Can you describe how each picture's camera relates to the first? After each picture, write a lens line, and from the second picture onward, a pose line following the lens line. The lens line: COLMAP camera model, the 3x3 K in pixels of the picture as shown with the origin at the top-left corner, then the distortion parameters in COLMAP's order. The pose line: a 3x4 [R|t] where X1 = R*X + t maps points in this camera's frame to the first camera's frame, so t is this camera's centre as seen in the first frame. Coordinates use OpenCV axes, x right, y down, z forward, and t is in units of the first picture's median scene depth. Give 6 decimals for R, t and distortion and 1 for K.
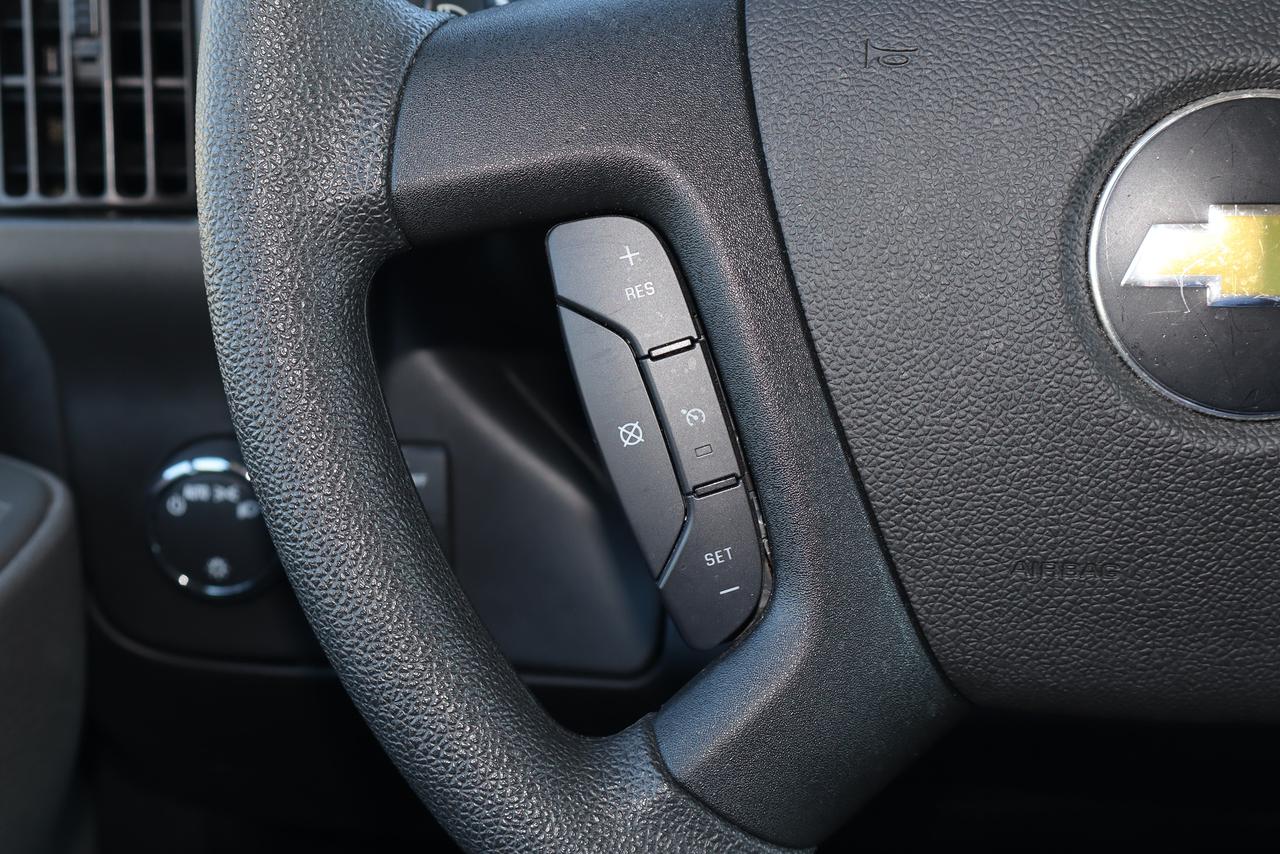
lens RADIAL K [[1757.3, 0, 640.0], [0, 1757.3, 427.0], [0, 0, 1]] dist [0.007534, 0.011160]
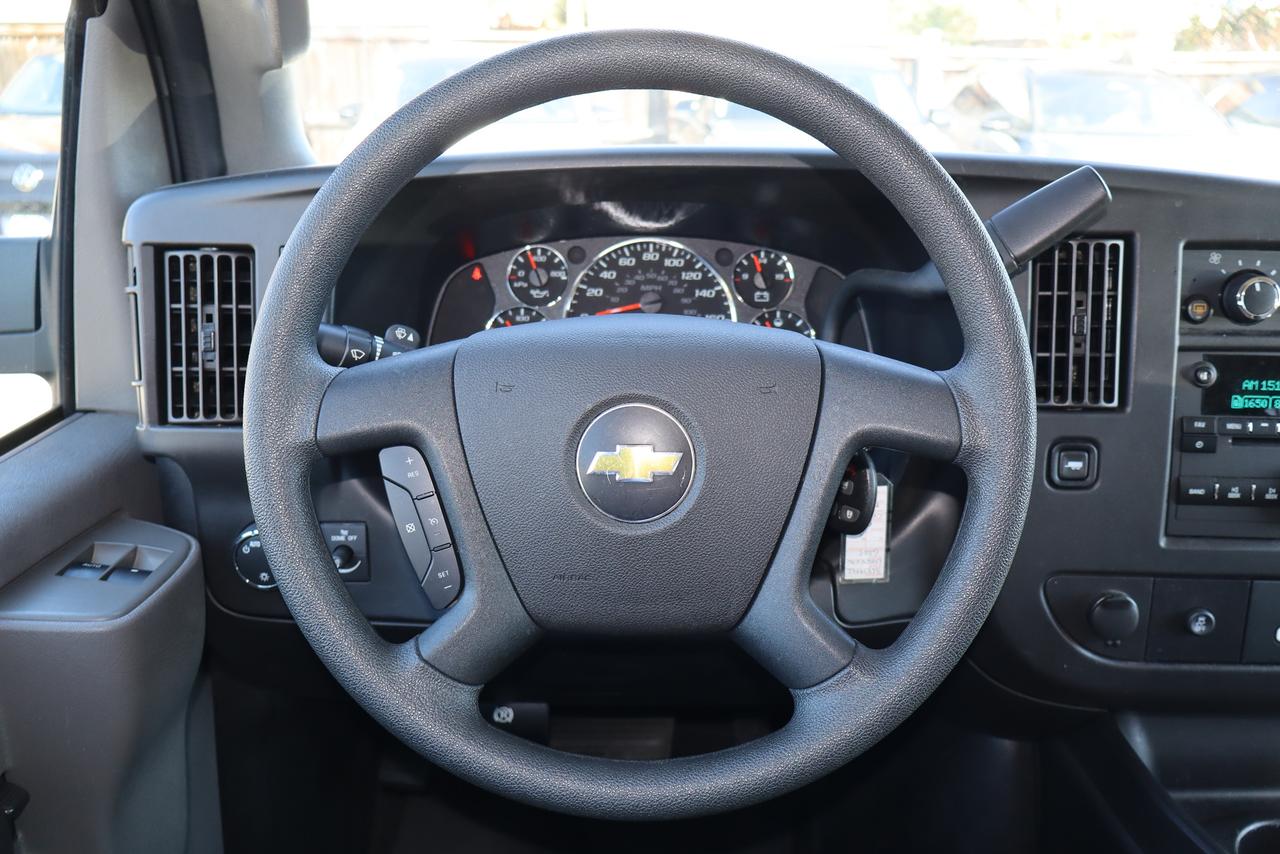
lens RADIAL K [[1040.0, 0, 640.0], [0, 1040.0, 427.0], [0, 0, 1]] dist [-0.004789, -0.000397]
pose [[0.997612, 0.000201, 0.069063, 0.231889], [0.003137, 0.998832, -0.048225, -0.071287], [-0.068992, 0.048327, 0.996446, -0.592623]]
